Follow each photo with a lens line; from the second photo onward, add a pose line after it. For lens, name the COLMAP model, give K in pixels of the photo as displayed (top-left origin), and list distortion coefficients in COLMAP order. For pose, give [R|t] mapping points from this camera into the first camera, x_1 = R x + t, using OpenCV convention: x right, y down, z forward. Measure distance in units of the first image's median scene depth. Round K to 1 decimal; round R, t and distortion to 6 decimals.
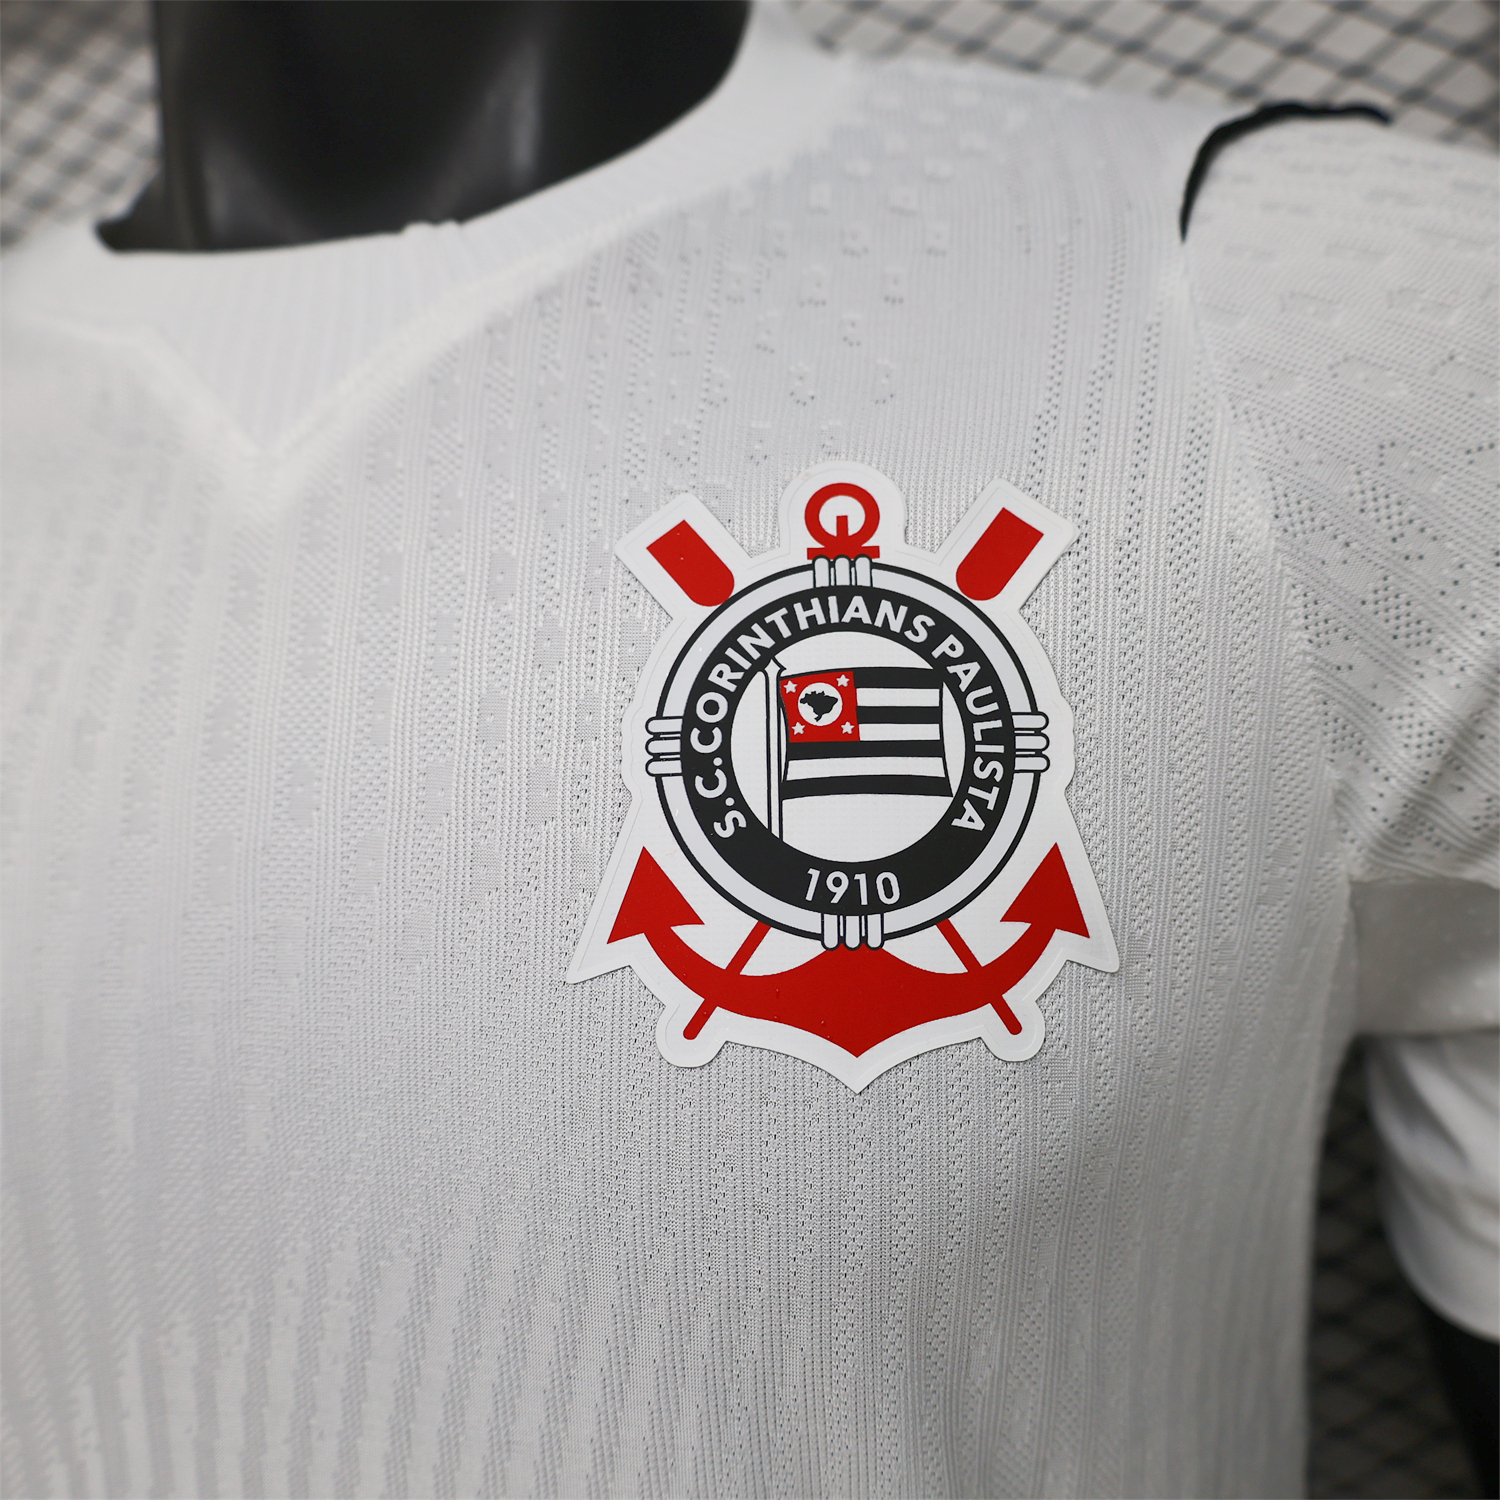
lens RADIAL K [[1595.6, 0, 736.9], [0, 1595.6, 744.2], [0, 0, 1]] dist [-0.020658, 0.000000]
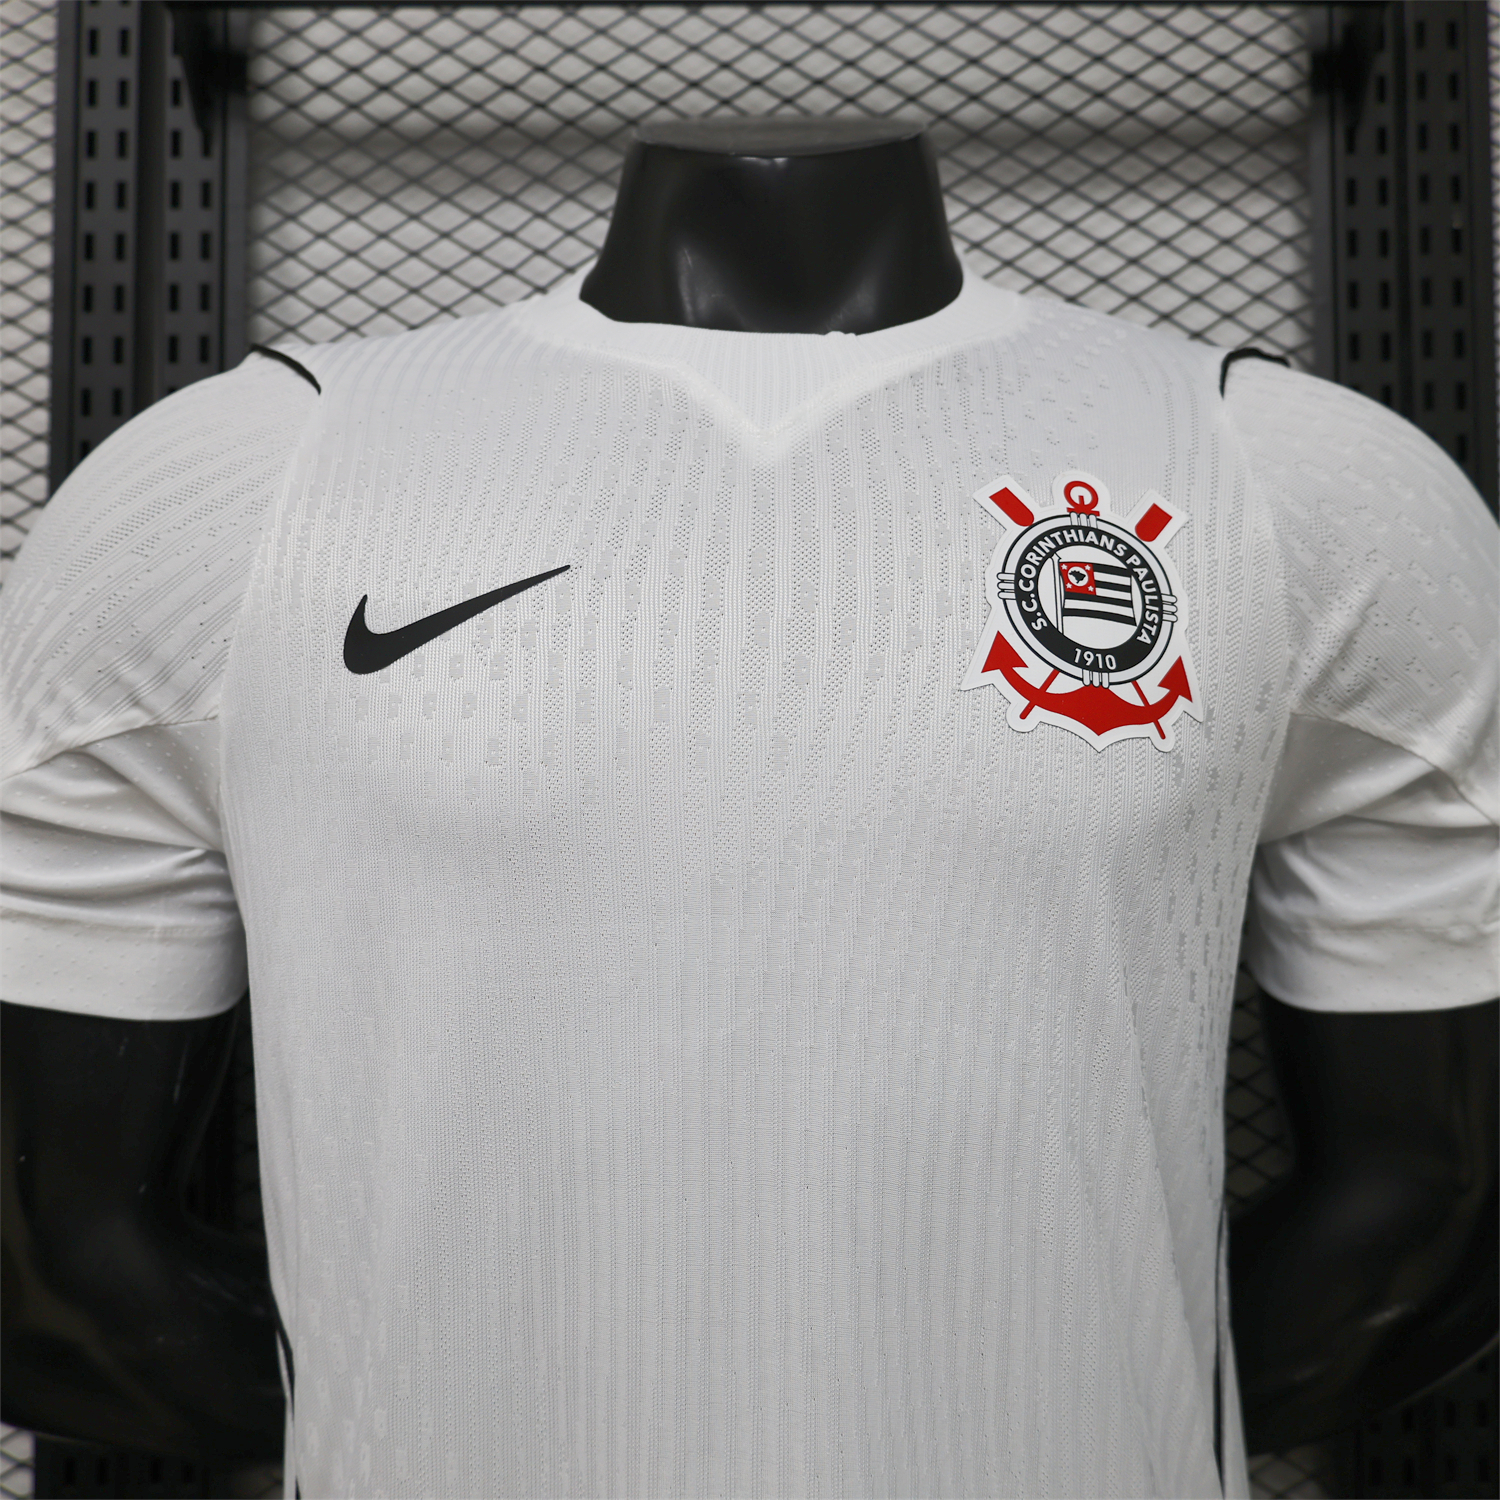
lens RADIAL K [[1595.6, 0, 755.9], [0, 1595.6, 760.1], [0, 0, 1]] dist [-0.020658, 0.000000]
pose [[0.969666, 0.110829, 0.217862, -0.768948], [-0.078427, 0.985243, -0.152137, 0.551111], [-0.231508, 0.130436, 0.964049, -0.854864]]
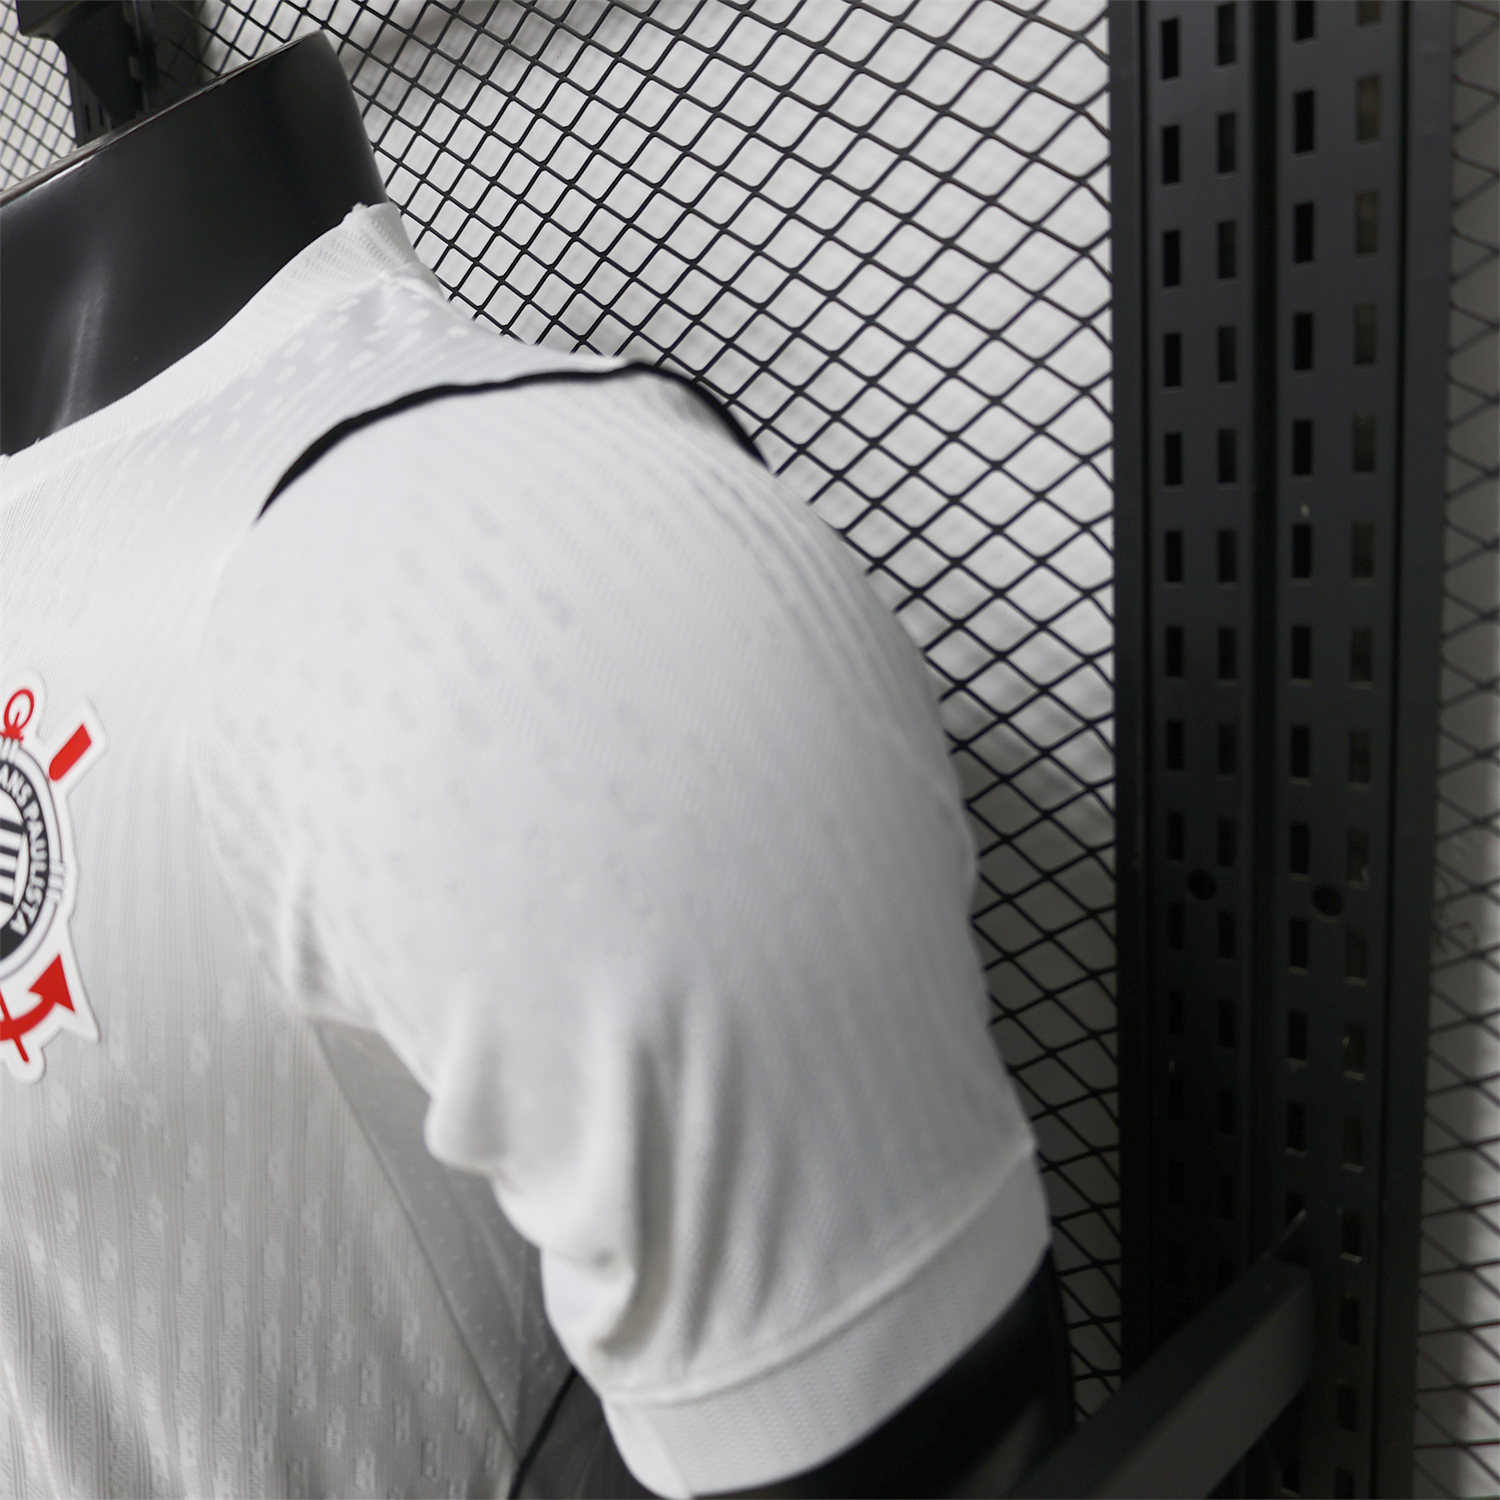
lens RADIAL K [[1595.6, 0, 751.0], [0, 1595.6, 750.2], [0, 0, 1]] dist [-0.020658, 0.000000]
pose [[0.853899, 0.149540, -0.498493, 1.480944], [-0.079983, 0.984158, 0.158225, -0.416731], [0.514257, -0.095237, 0.852332, 0.056528]]
